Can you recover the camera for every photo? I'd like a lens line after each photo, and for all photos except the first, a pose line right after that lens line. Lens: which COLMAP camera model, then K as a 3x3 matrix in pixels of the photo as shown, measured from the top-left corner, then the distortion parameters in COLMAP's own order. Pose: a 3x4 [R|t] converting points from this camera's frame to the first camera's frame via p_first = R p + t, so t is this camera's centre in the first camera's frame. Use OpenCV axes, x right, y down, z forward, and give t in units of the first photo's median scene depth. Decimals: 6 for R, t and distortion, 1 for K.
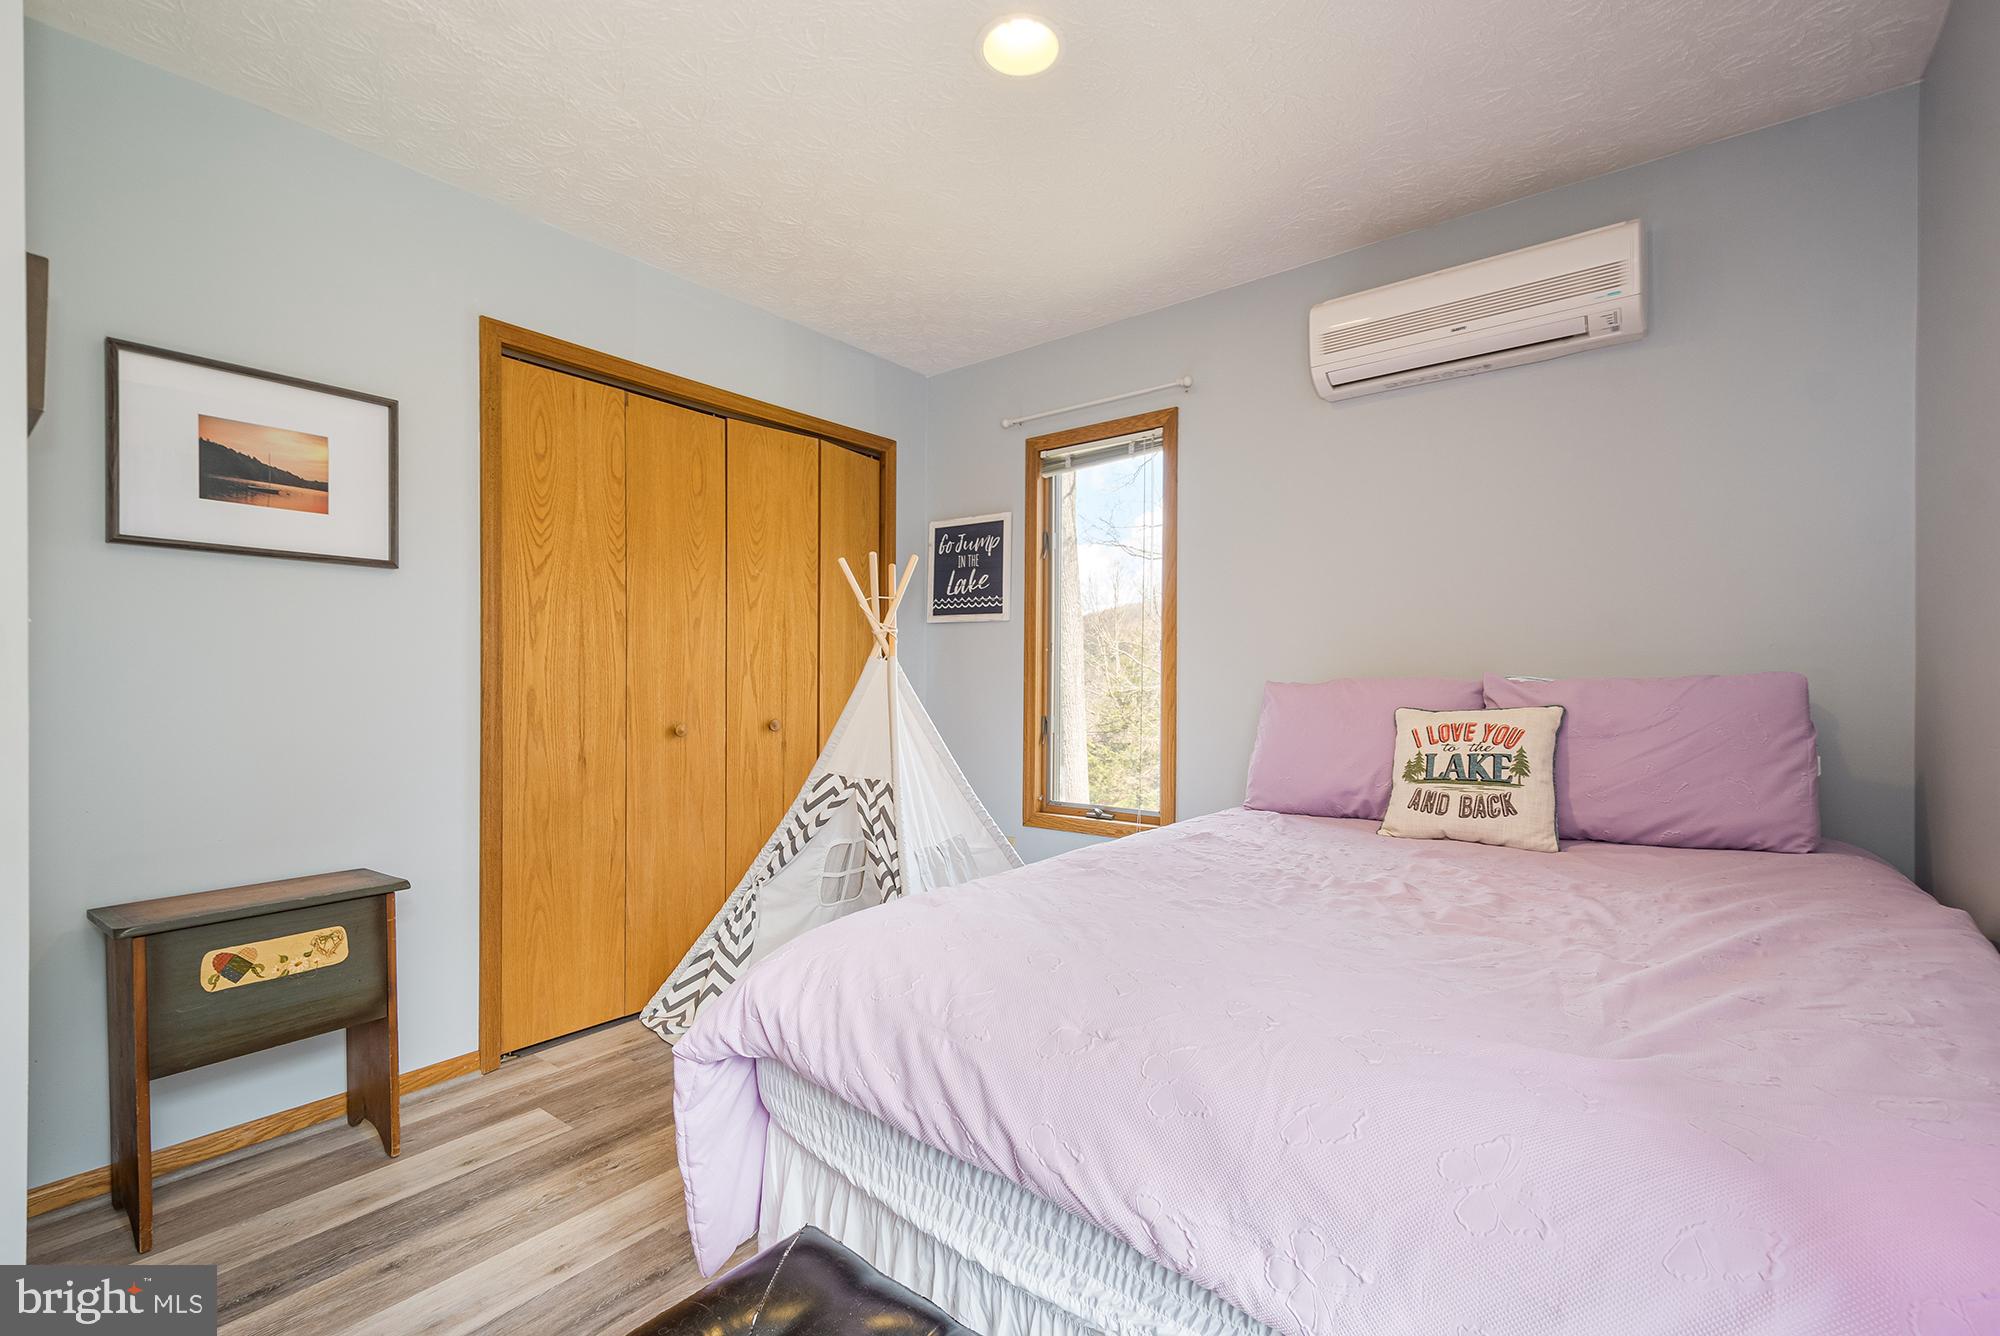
lens RADIAL K [[897.9, 0, 989.7], [0, 897.9, 677.9], [0, 0, 1]] dist [0.014803, 0.000302]
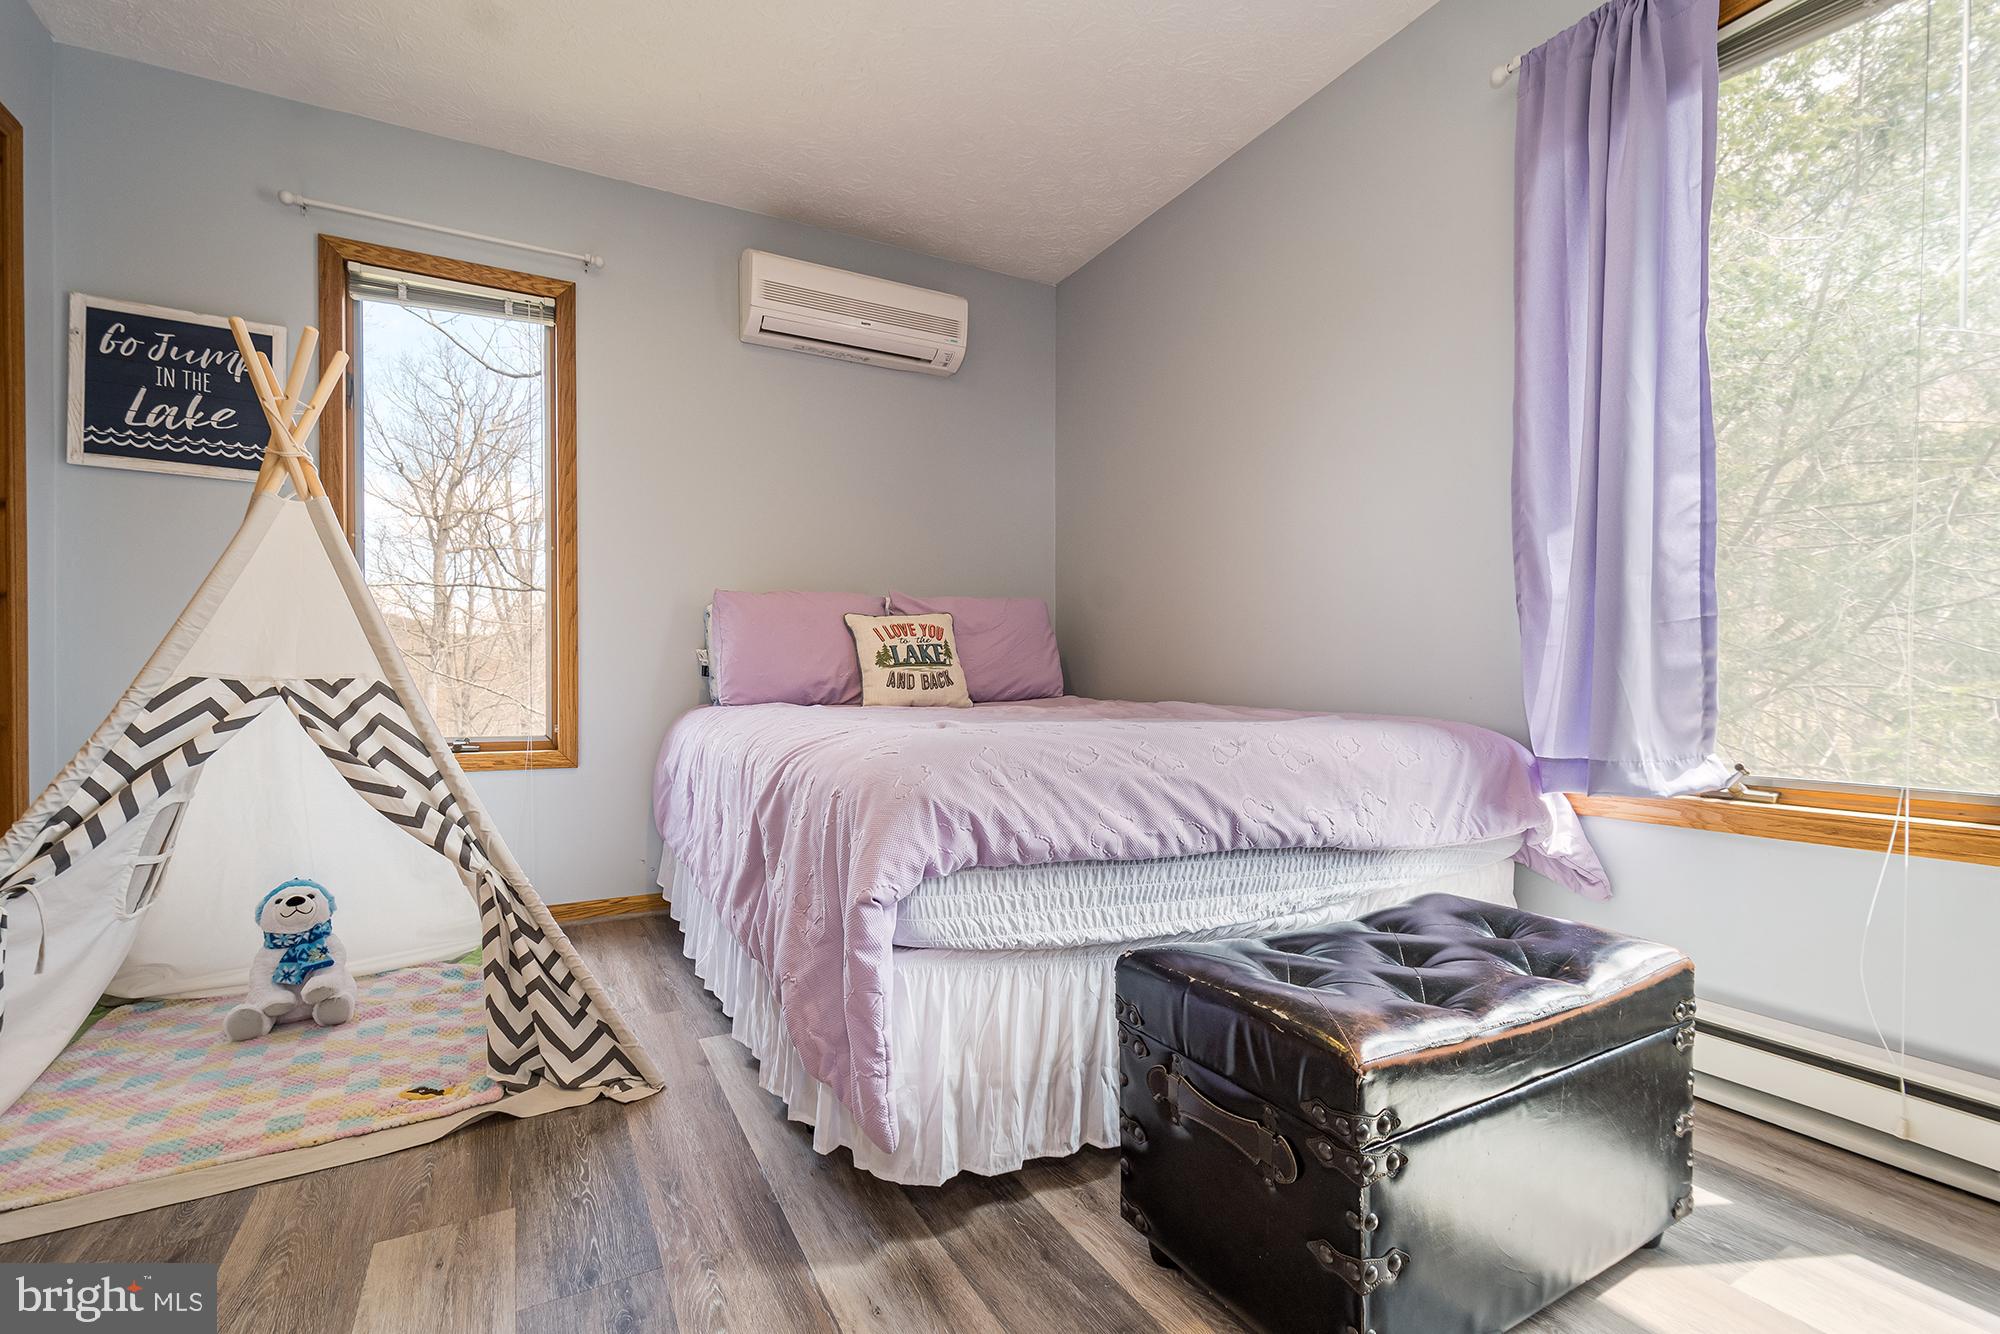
lens RADIAL K [[898.4, 0, 999.9], [0, 898.4, 680.9], [0, 0, 1]] dist [0.018392, -0.006186]
pose [[0.386234, -0.001218, 0.922400, -0.554874], [-0.003822, 0.999988, 0.002921, 0.111658], [-0.922393, -0.004654, 0.386225, 0.302314]]
